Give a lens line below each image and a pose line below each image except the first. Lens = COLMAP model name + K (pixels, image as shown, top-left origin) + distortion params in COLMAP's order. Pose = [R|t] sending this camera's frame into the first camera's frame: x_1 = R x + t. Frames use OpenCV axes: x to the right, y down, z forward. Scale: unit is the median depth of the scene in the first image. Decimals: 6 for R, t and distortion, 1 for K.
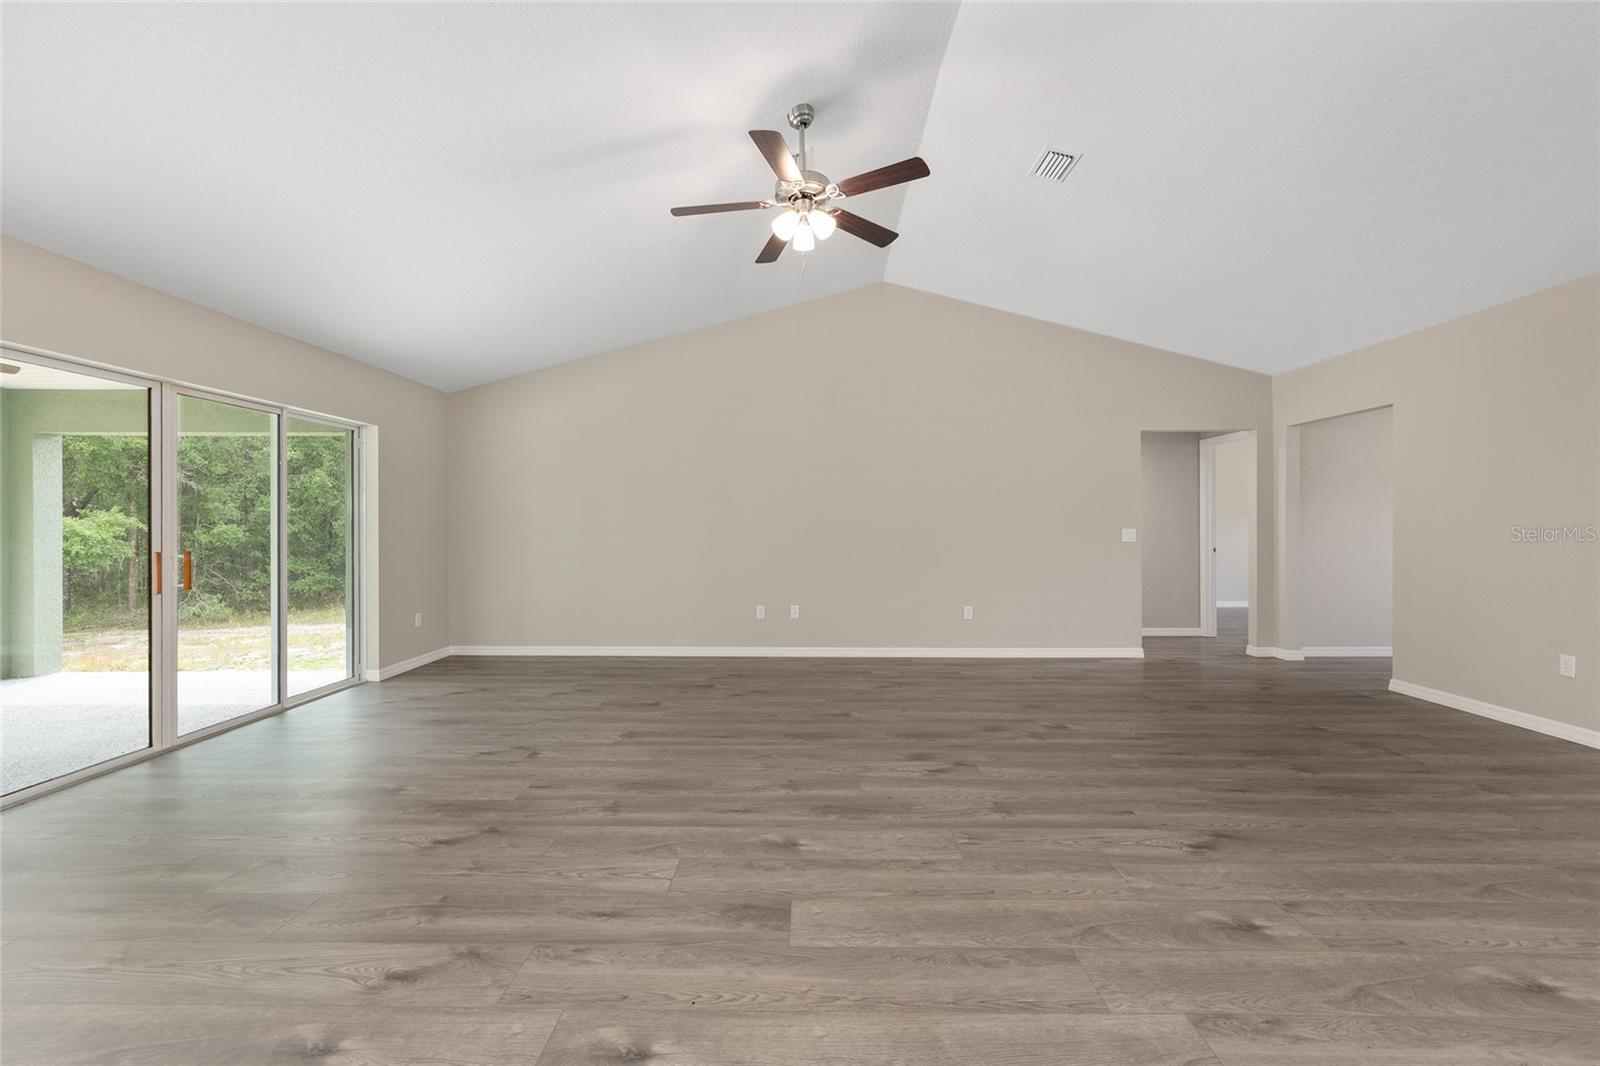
lens RADIAL K [[641.5, 0, 803.0], [0, 641.5, 521.4], [0, 0, 1]] dist [-0.003994, 0.001553]
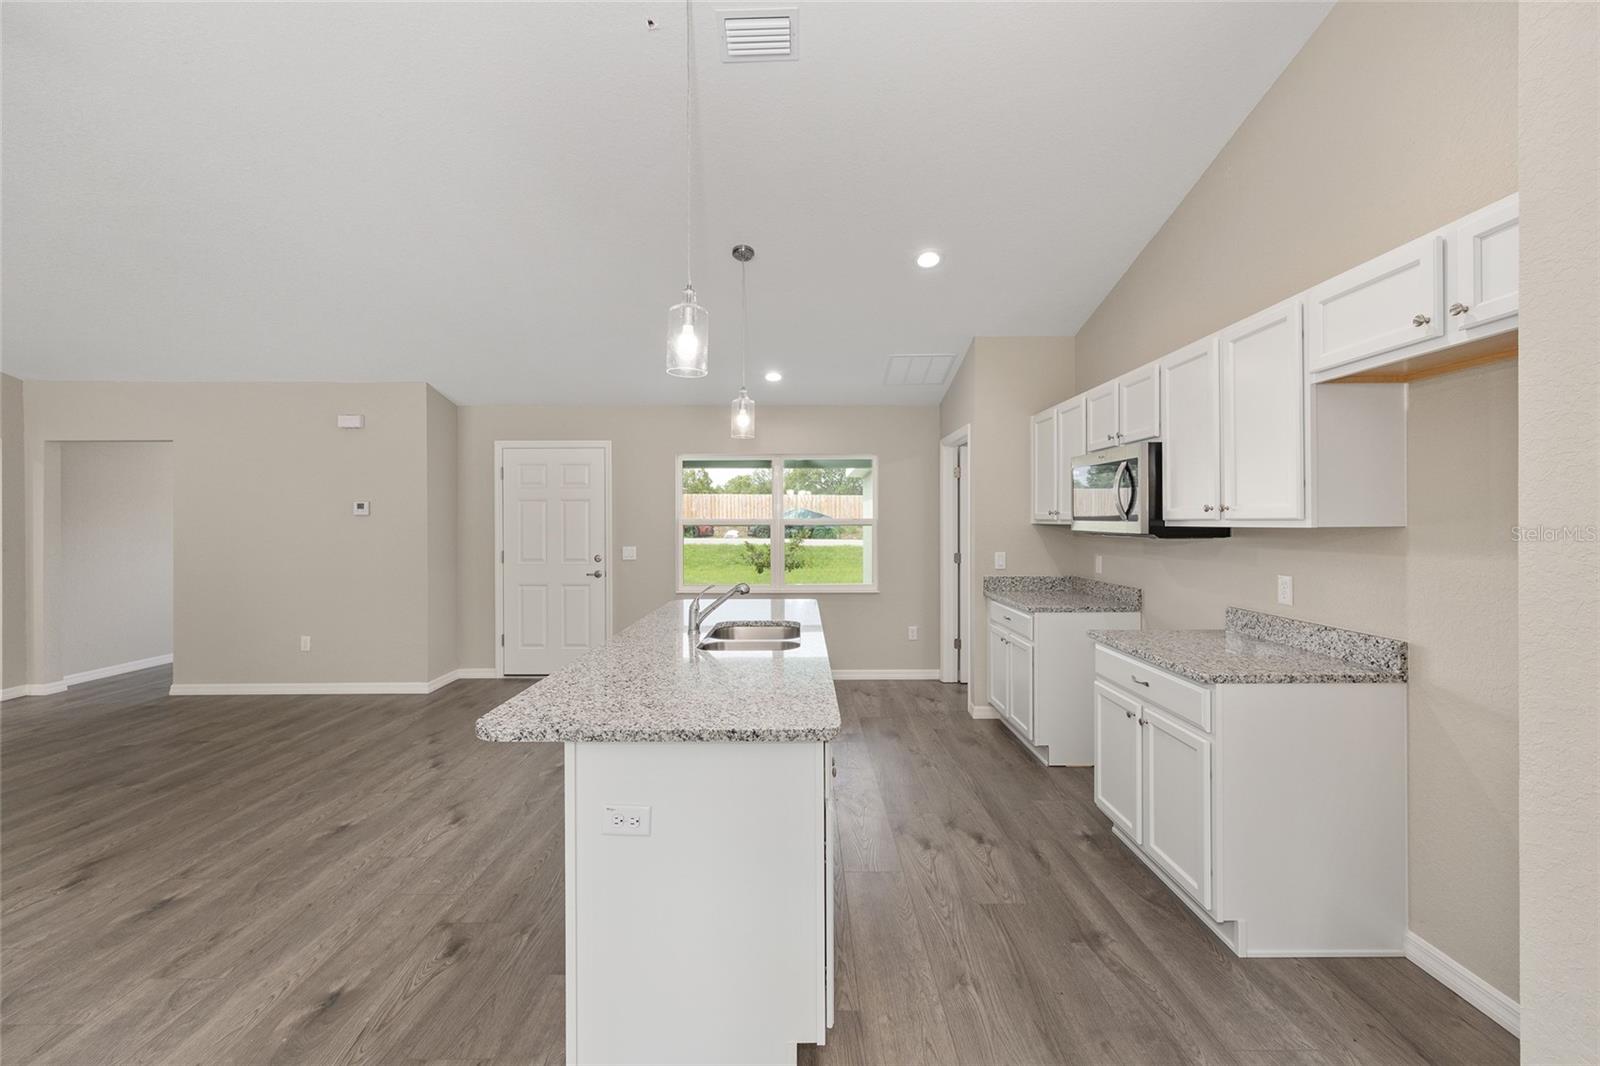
lens RADIAL K [[641.5, 0, 806.3], [0, 641.5, 524.6], [0, 0, 1]] dist [-0.003994, 0.001553]
pose [[-0.024800, -0.004526, 0.999682, -0.353585], [-0.003765, 0.999983, 0.004434, -0.067673], [-0.999685, -0.003654, -0.024817, -0.130920]]
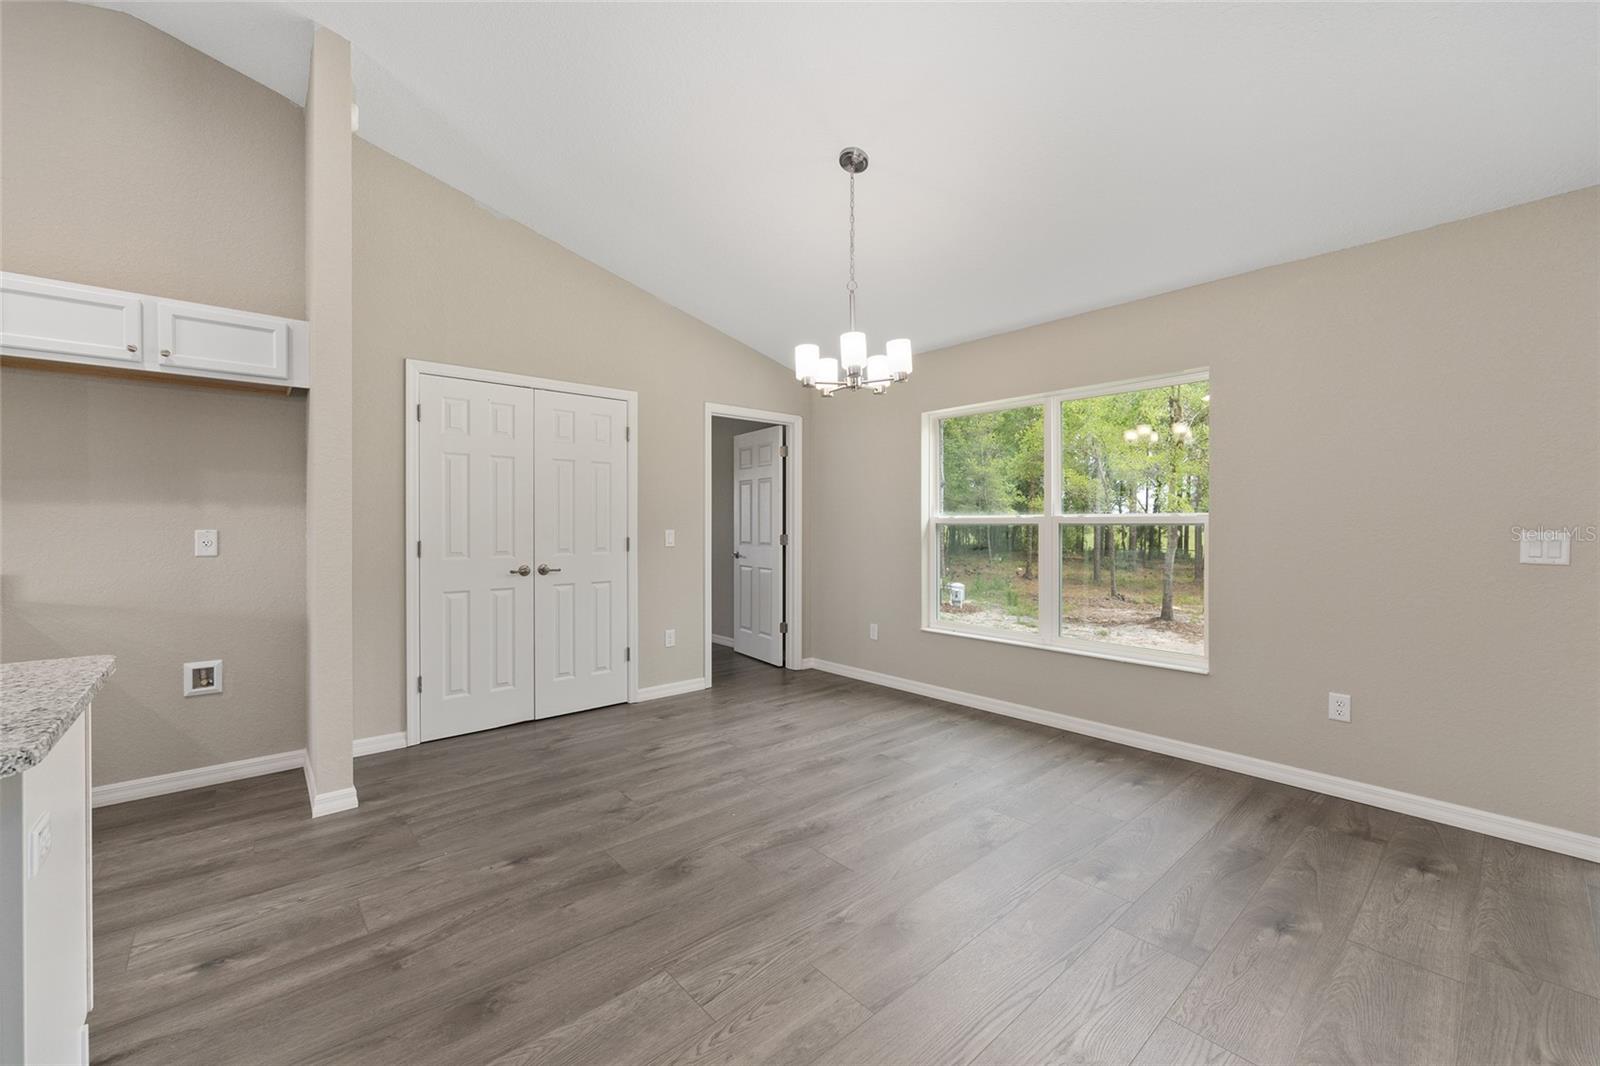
lens RADIAL K [[639.4, 0, 803.1], [0, 639.4, 526.8], [0, 0, 1]] dist [0.000214, 0.000315]
pose [[-0.734966, 0.002941, -0.678097, 0.096840], [0.005169, 0.999986, -0.001265, 0.001193], [0.678084, -0.004435, -0.734971, 0.552993]]
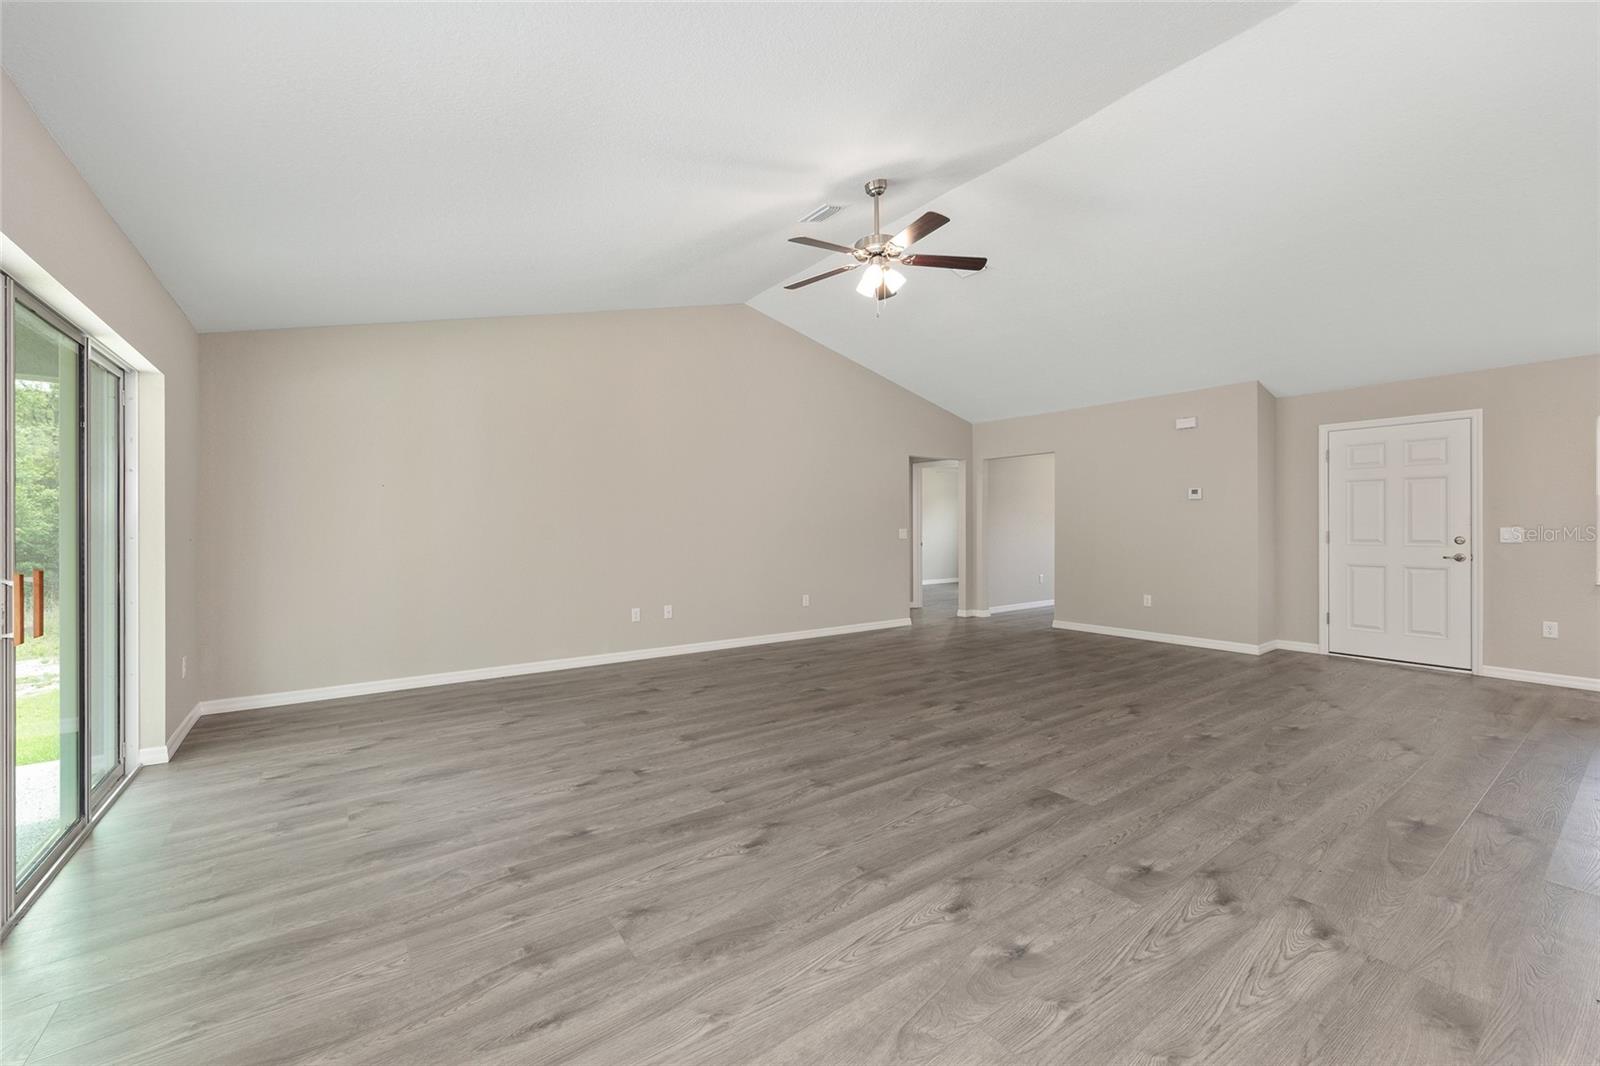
lens RADIAL K [[641.5, 0, 801.0], [0, 641.5, 525.7], [0, 0, 1]] dist [-0.003994, 0.001553]
pose [[0.798251, -0.000448, 0.602325, -0.883512], [-0.002518, 0.999989, 0.004081, 0.000606], [-0.602320, -0.004775, 0.798241, 0.130000]]
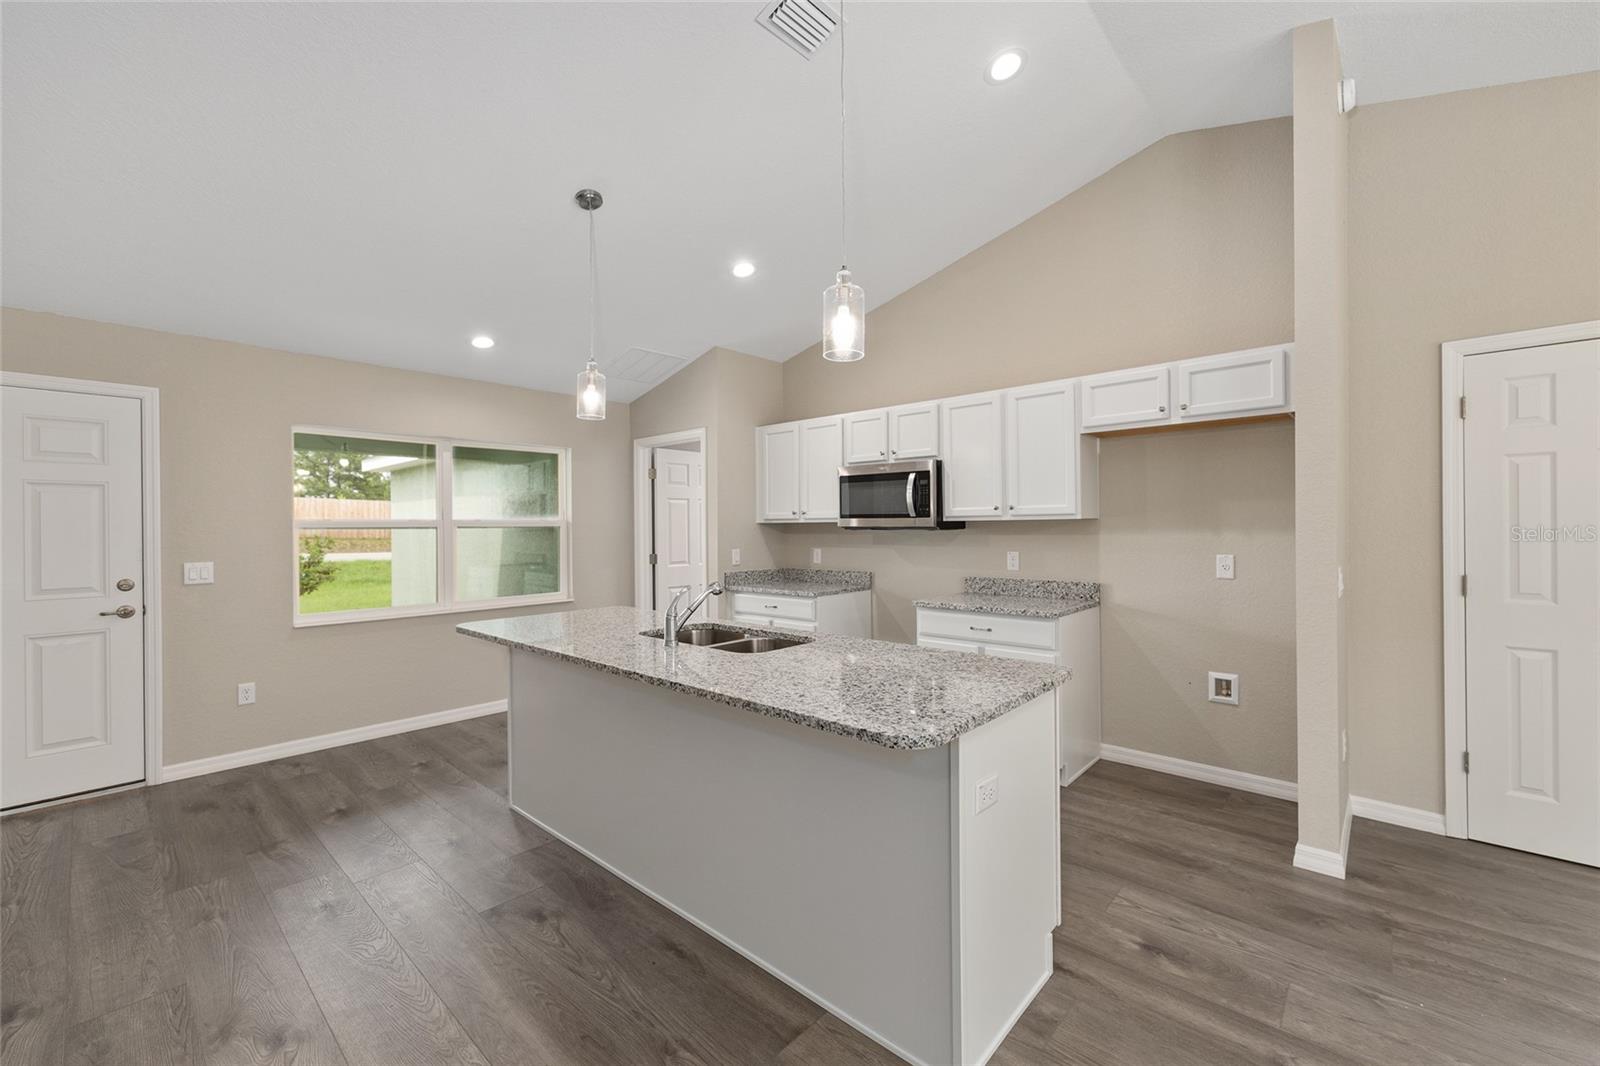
lens RADIAL K [[641.5, 0, 804.9], [0, 641.5, 530.6], [0, 0, 1]] dist [-0.003994, 0.001553]
pose [[-0.756345, 0.004613, 0.654156, -0.066394], [0.005590, 0.999984, -0.000588, -0.044495], [-0.654148, 0.003212, -0.756359, 0.501983]]
